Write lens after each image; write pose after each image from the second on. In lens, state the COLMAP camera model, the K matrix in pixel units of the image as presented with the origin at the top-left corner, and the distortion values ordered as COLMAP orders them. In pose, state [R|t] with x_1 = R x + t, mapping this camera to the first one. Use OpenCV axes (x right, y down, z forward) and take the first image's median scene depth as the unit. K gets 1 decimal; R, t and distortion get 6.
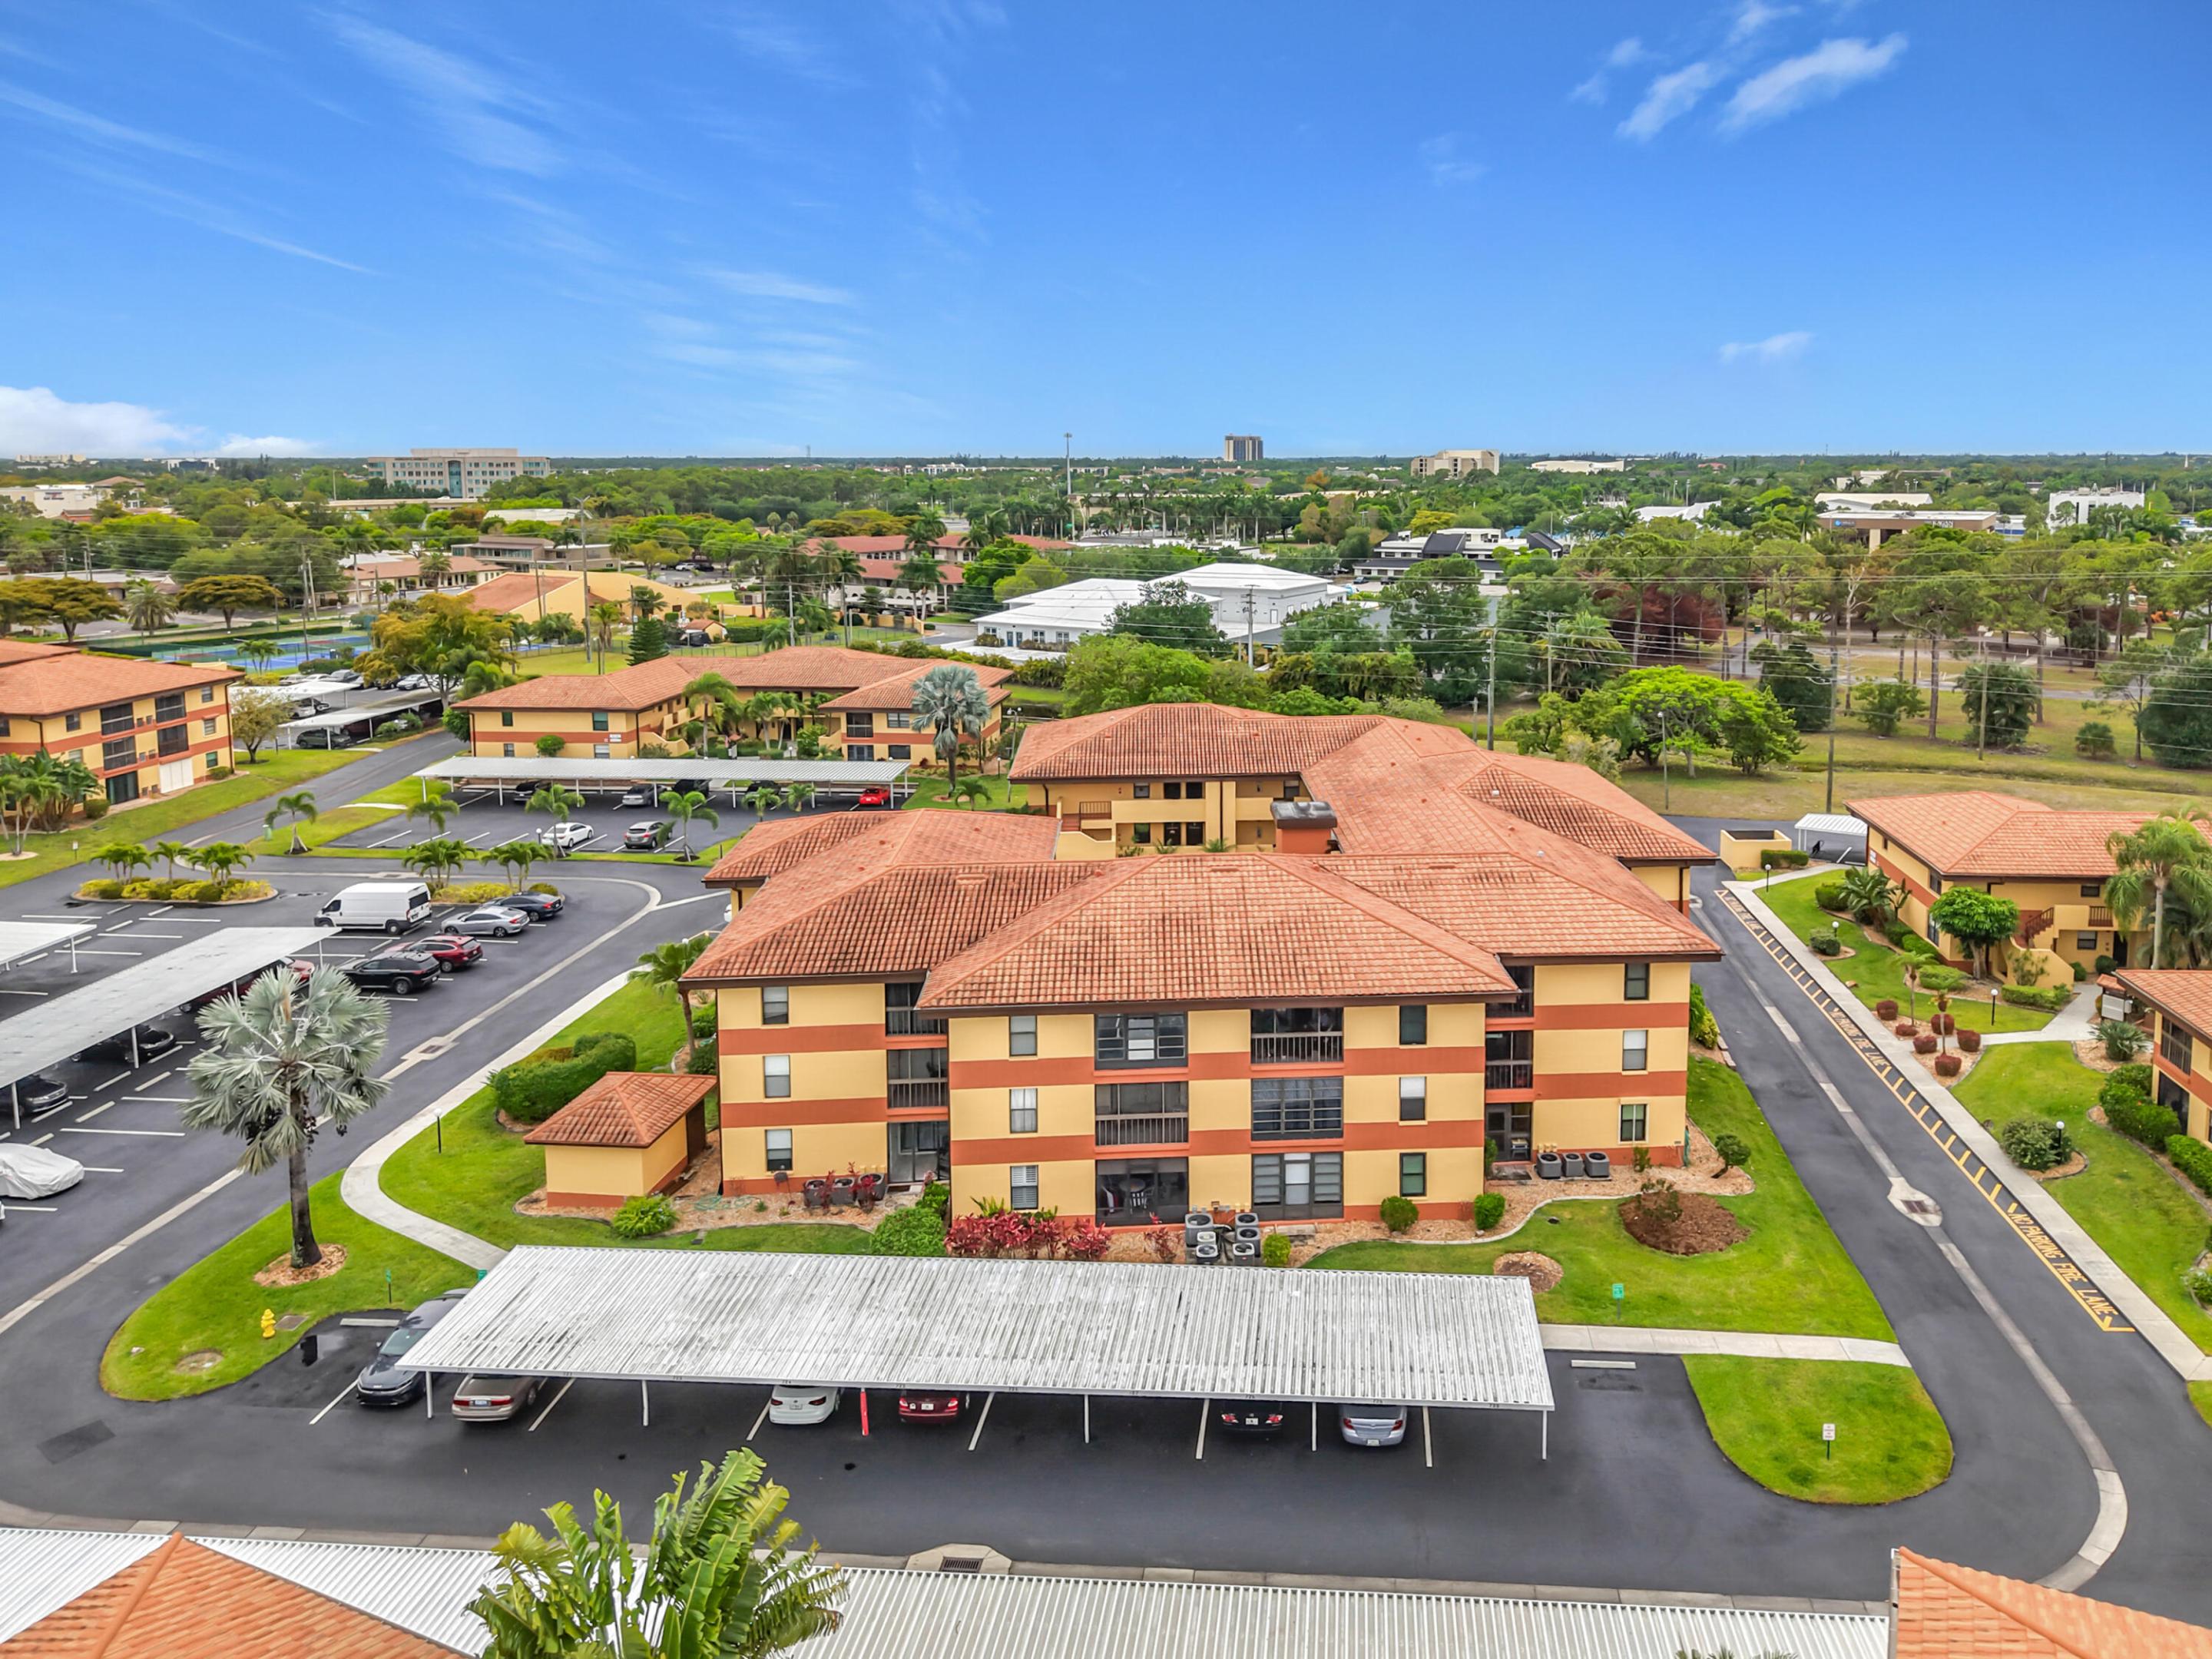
lens RADIAL K [[1556.1, 0, 1260.6], [0, 1556.1, 616.0], [0, 0, 1]] dist [0.026895, -0.034553]
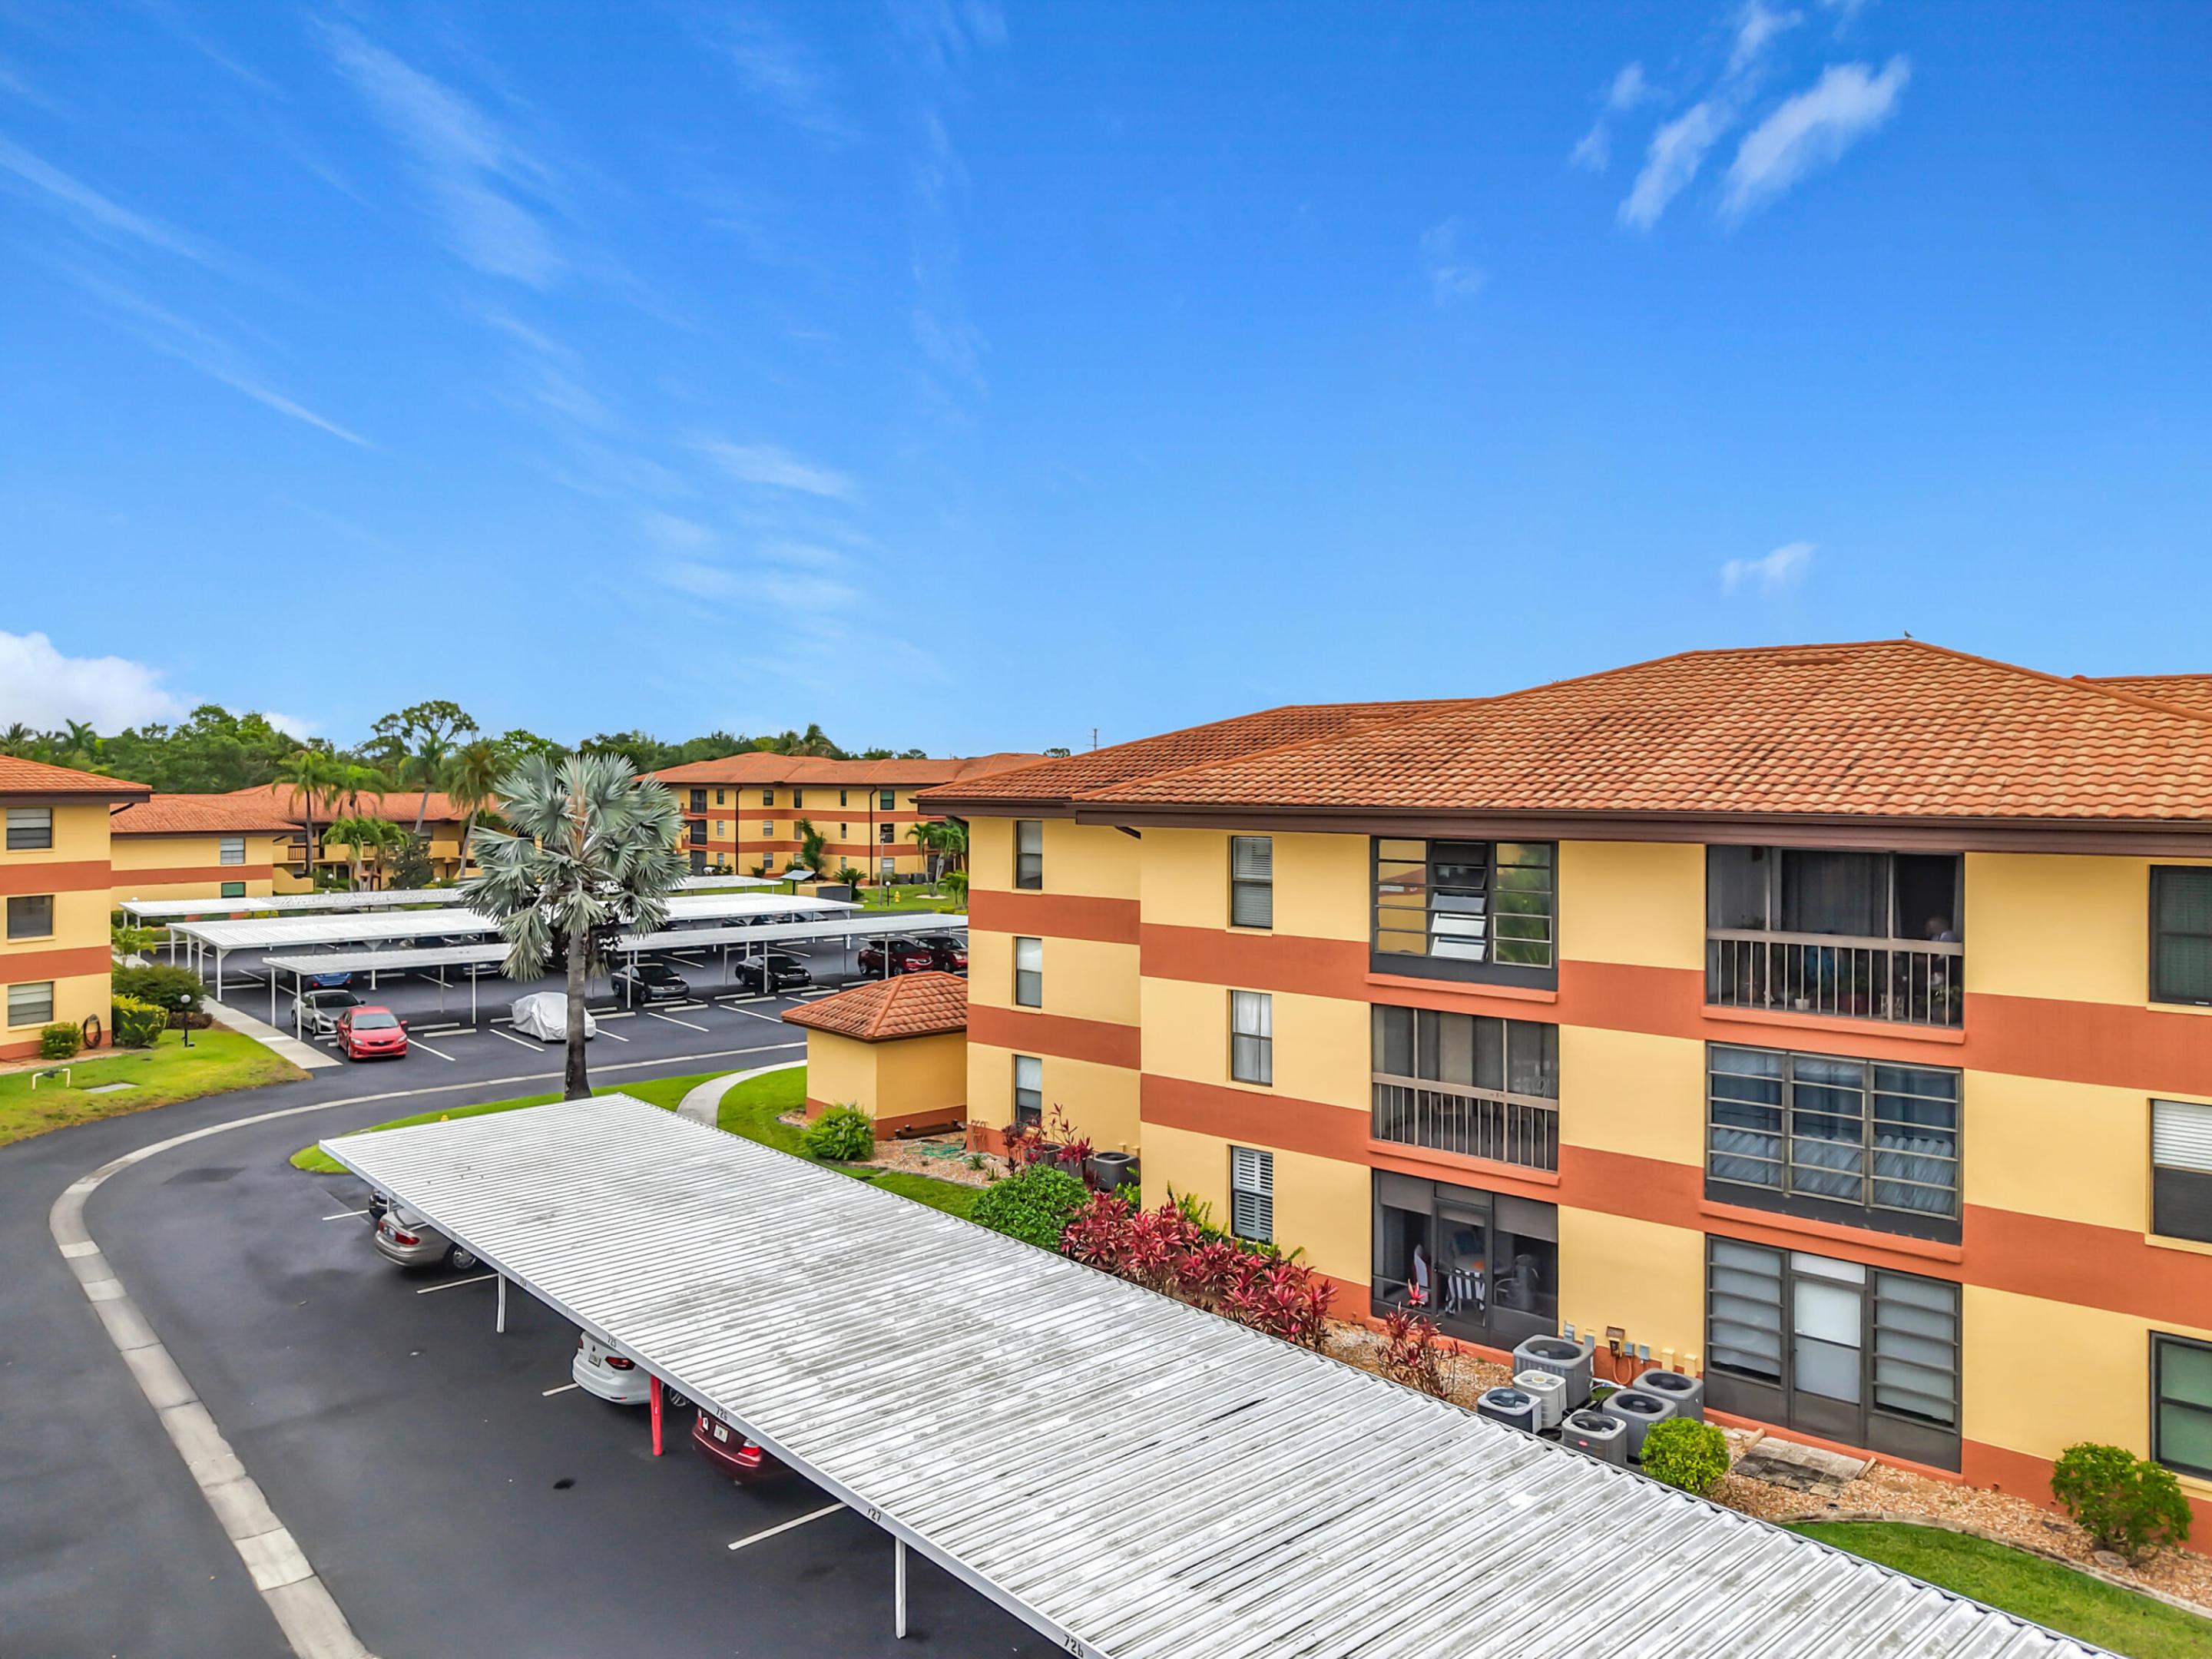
lens RADIAL K [[1534.4, 0, 1104.0], [0, 1534.4, 783.9], [0, 0, 1]] dist [0.059571, -0.078816]
pose [[0.699075, 0.005404, -0.715028, 0.172161], [-0.076601, 0.994783, -0.067373, 0.265181], [0.710934, 0.101870, 0.695841, 0.588661]]
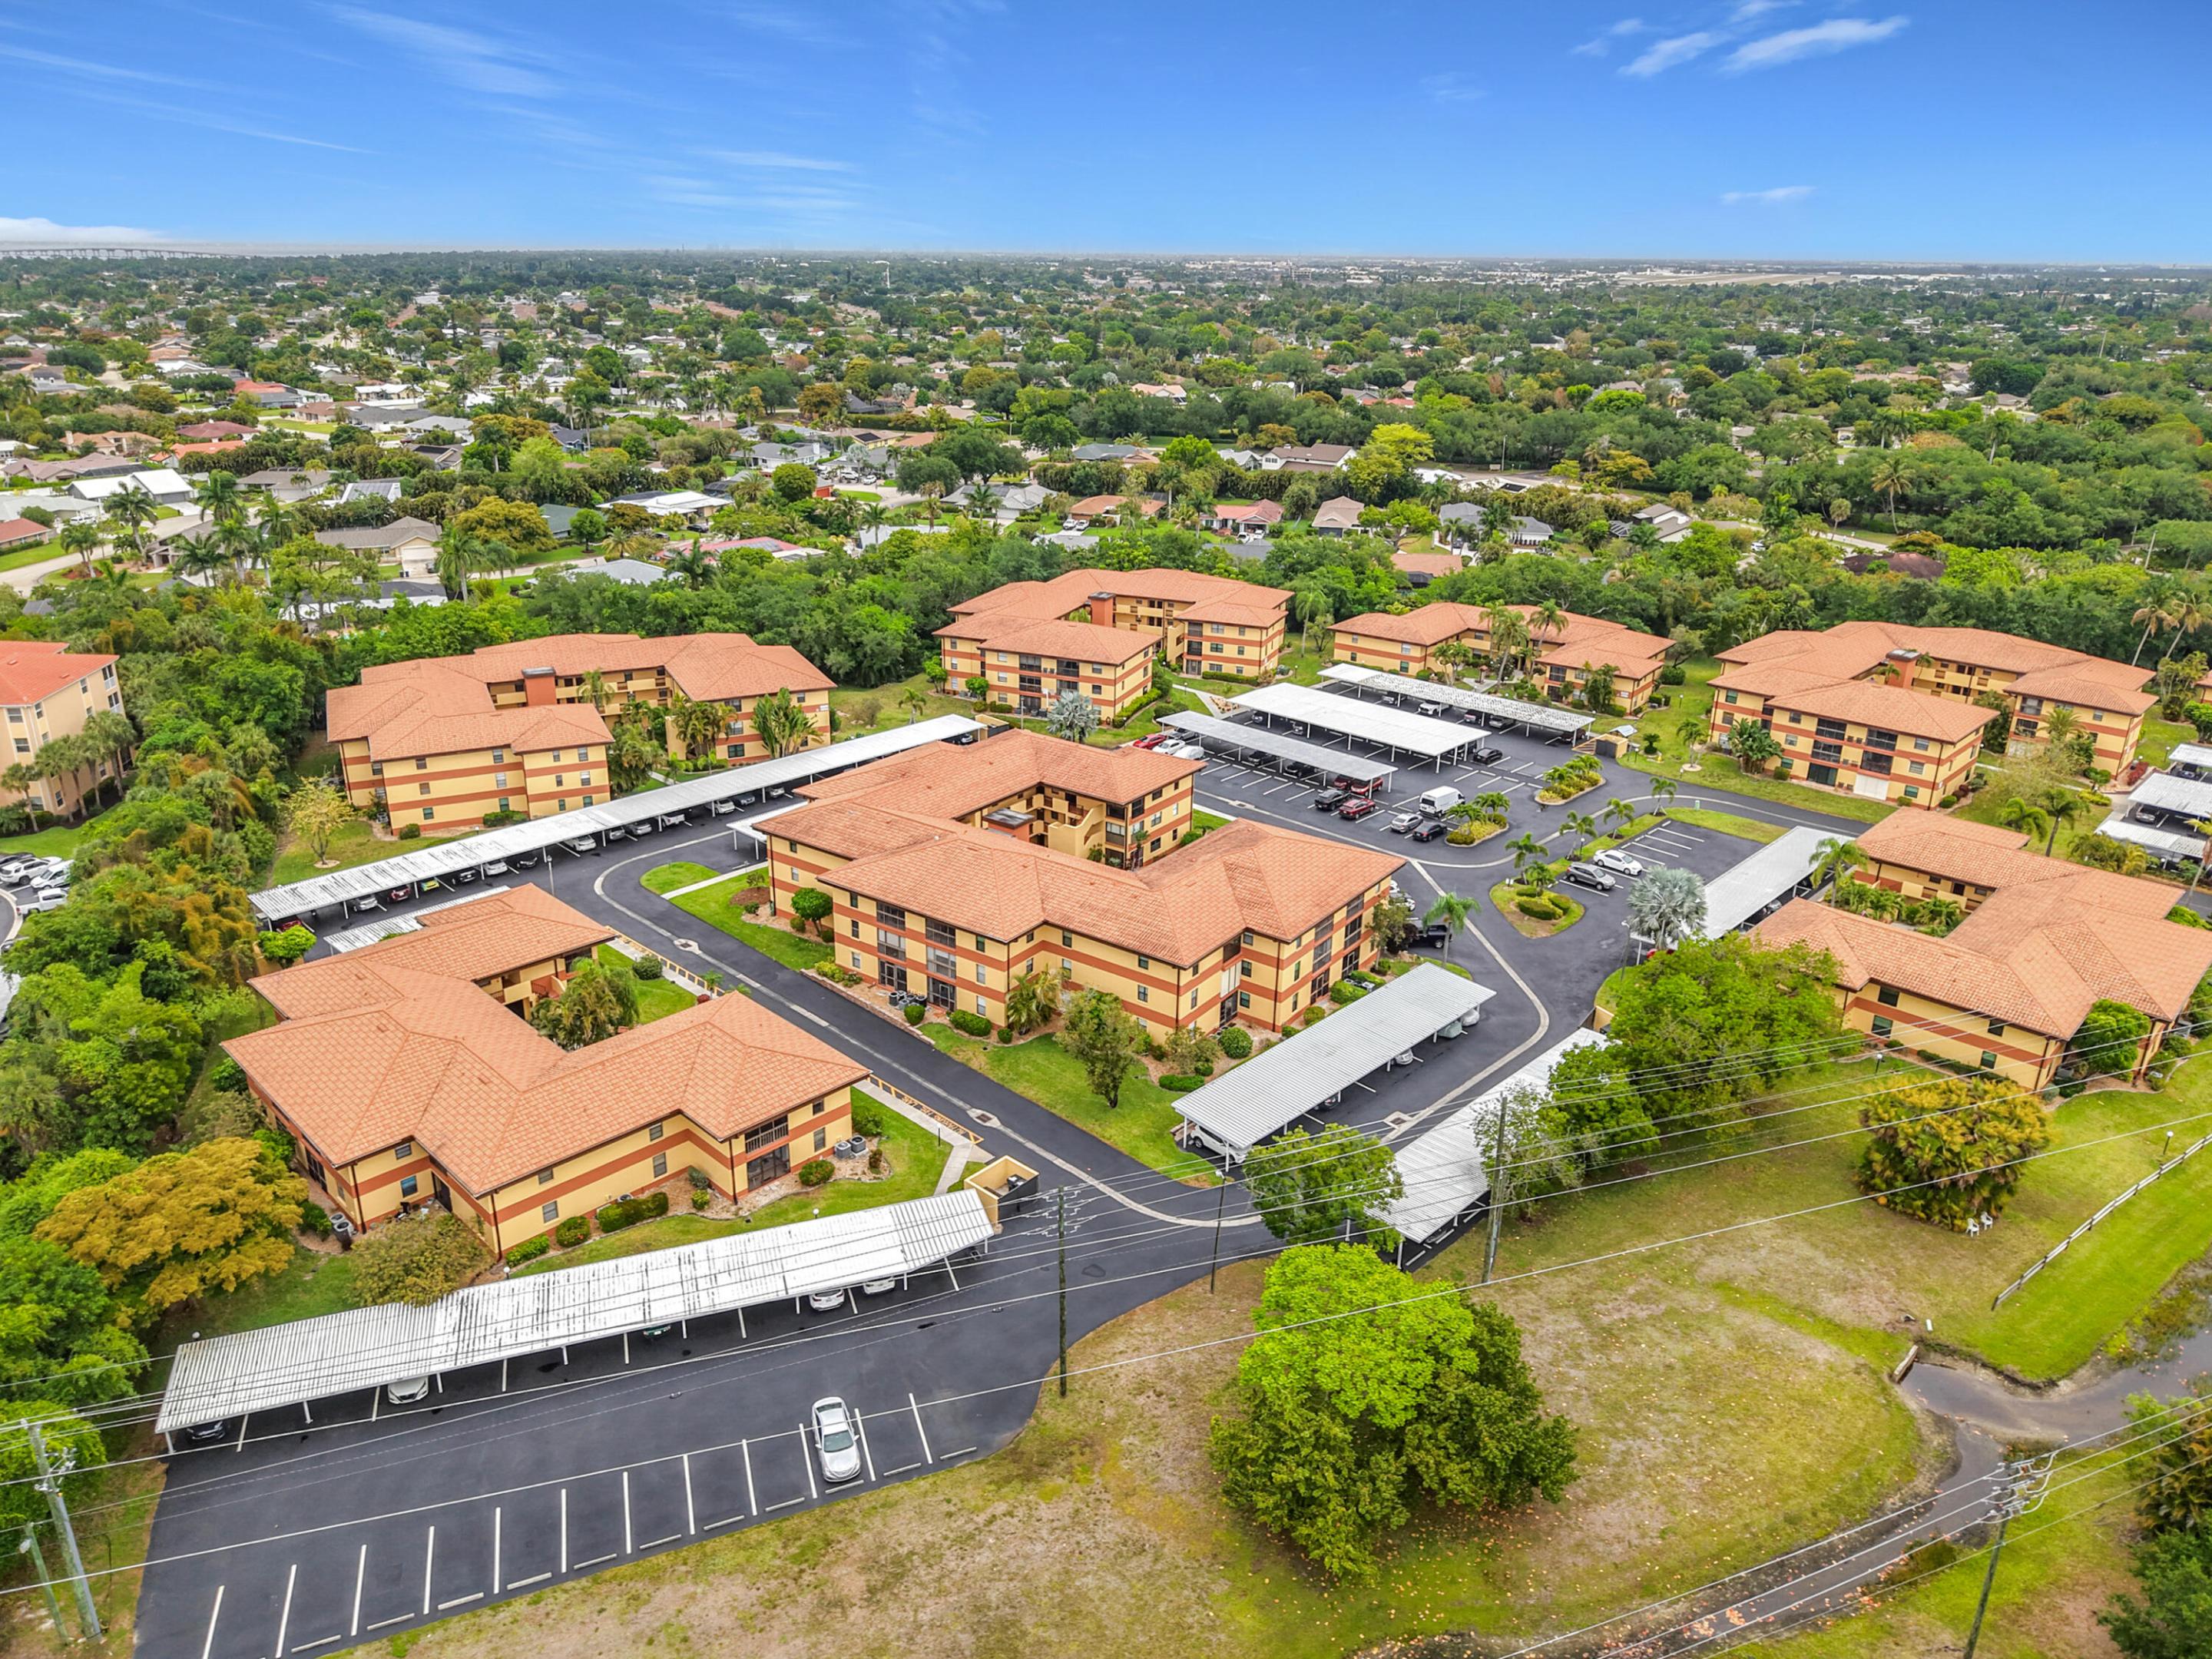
lens RADIAL K [[1489.9, 0, 1107.1], [0, 1489.9, 821.8], [0, 0, 1]] dist [0.096626, -0.126591]
pose [[-0.656433, 0.261484, -0.707618, 1.668397], [-0.088121, 0.905006, 0.416171, -0.859681], [0.749220, 0.335545, -0.571033, 2.916309]]
